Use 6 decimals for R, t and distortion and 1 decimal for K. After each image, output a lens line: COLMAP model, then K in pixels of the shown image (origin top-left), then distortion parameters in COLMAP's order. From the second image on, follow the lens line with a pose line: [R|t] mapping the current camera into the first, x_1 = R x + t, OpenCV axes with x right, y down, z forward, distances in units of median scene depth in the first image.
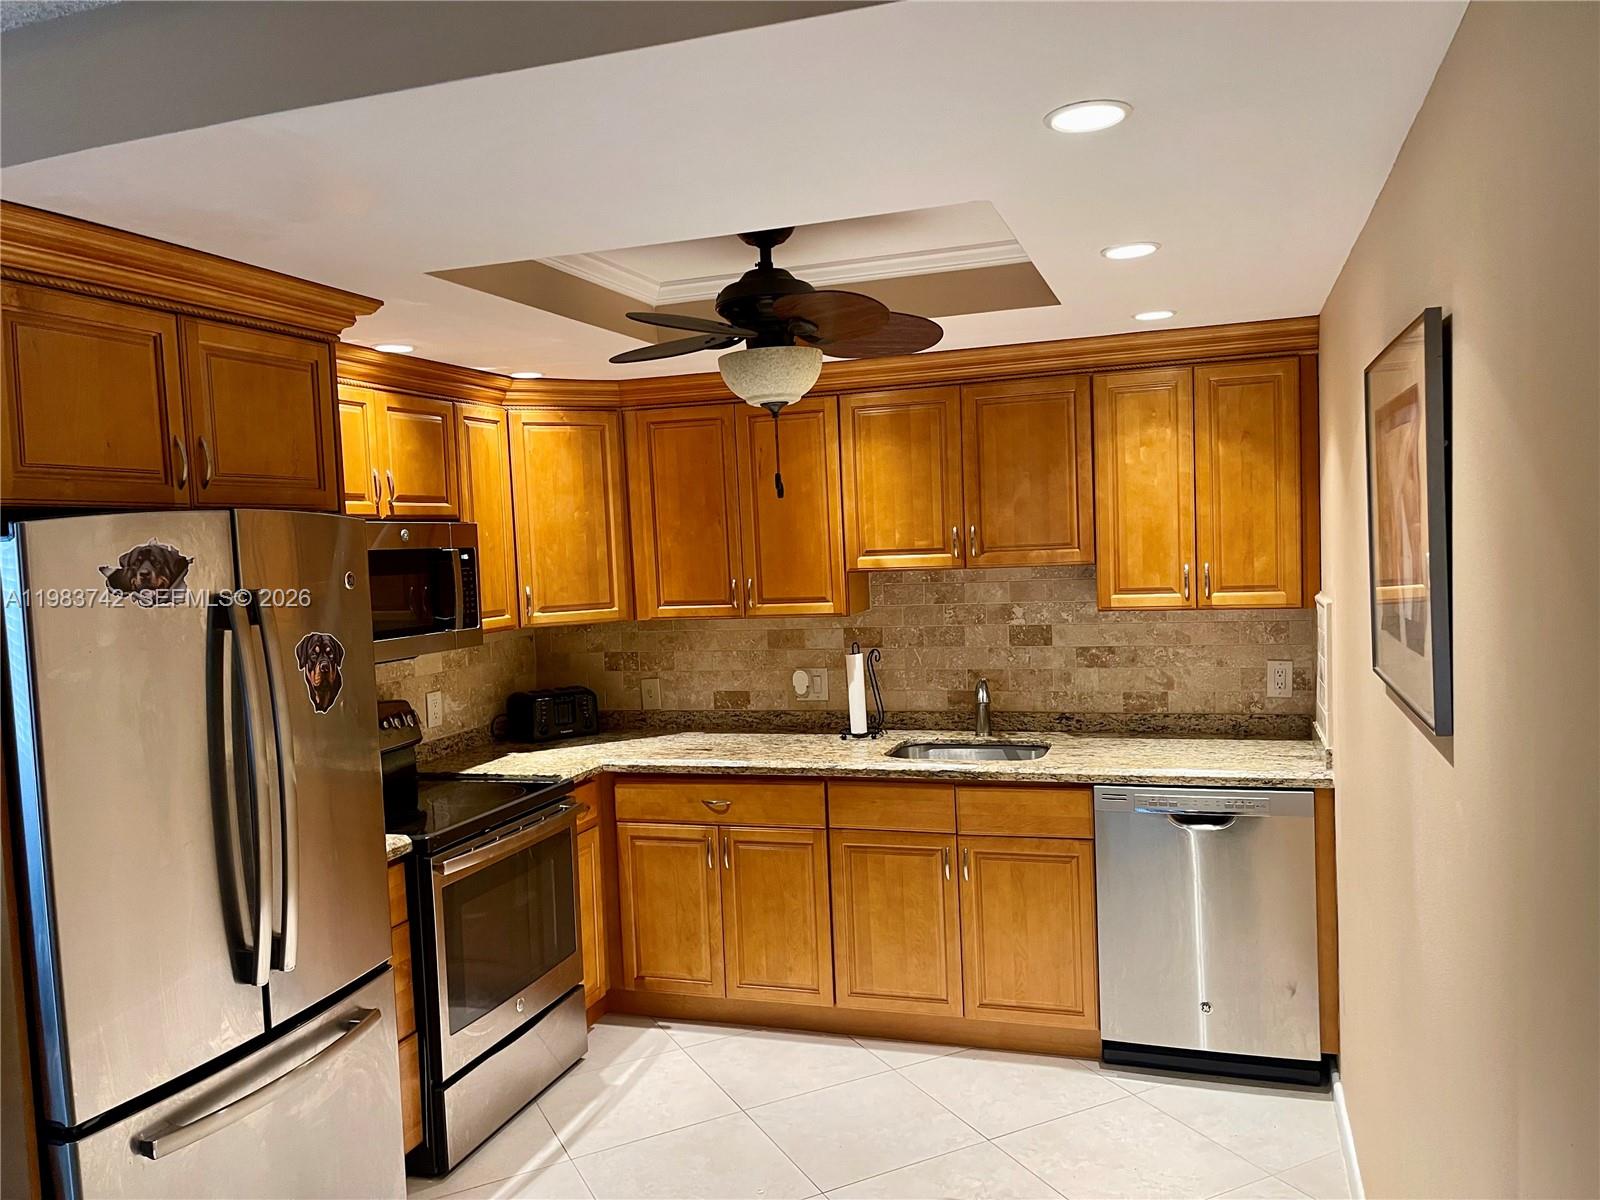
lens RADIAL K [[1177.2, 0, 840.8], [0, 1177.2, 603.2], [0, 0, 1]] dist [0.085092, -0.116648]
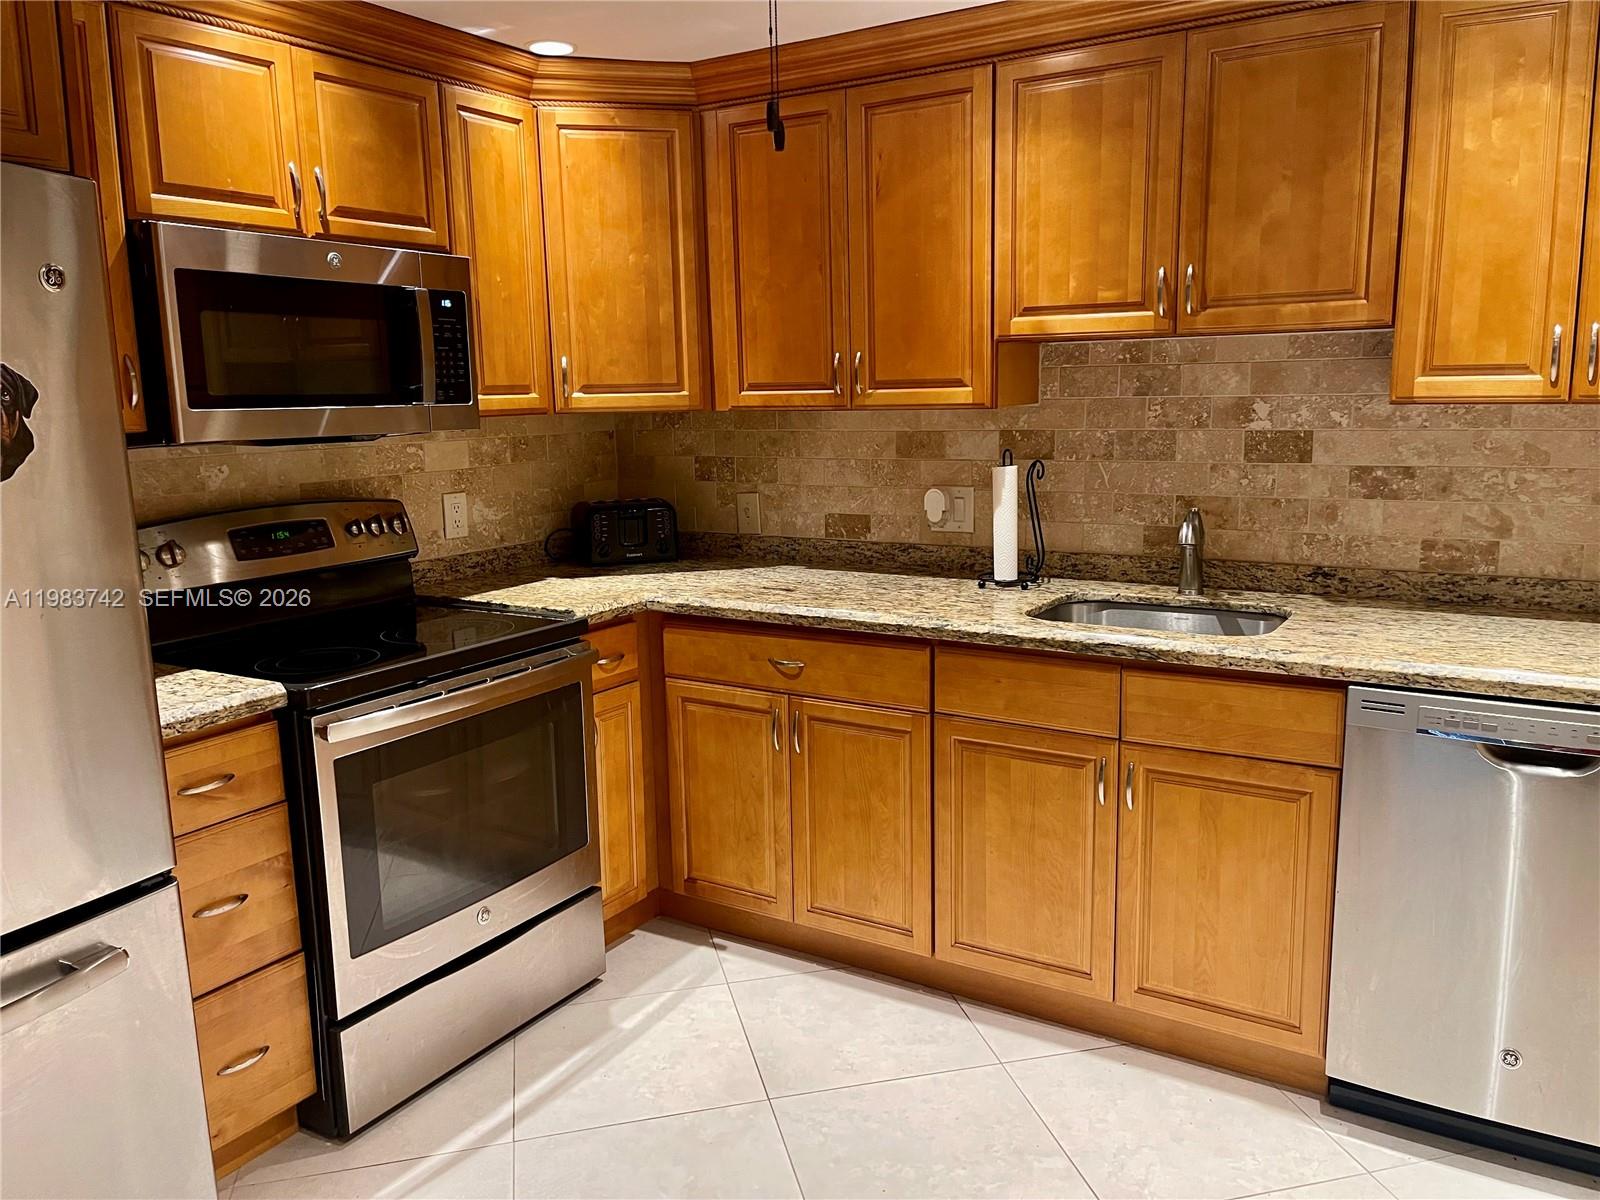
lens RADIAL K [[1177.2, 0, 840.8], [0, 1177.2, 603.2], [0, 0, 1]] dist [0.085092, -0.116648]
pose [[0.971607, 0.062870, -0.228094, 0.087303], [-0.031770, 0.989986, 0.137542, 0.032692], [0.234457, -0.126390, 0.963875, 0.318374]]
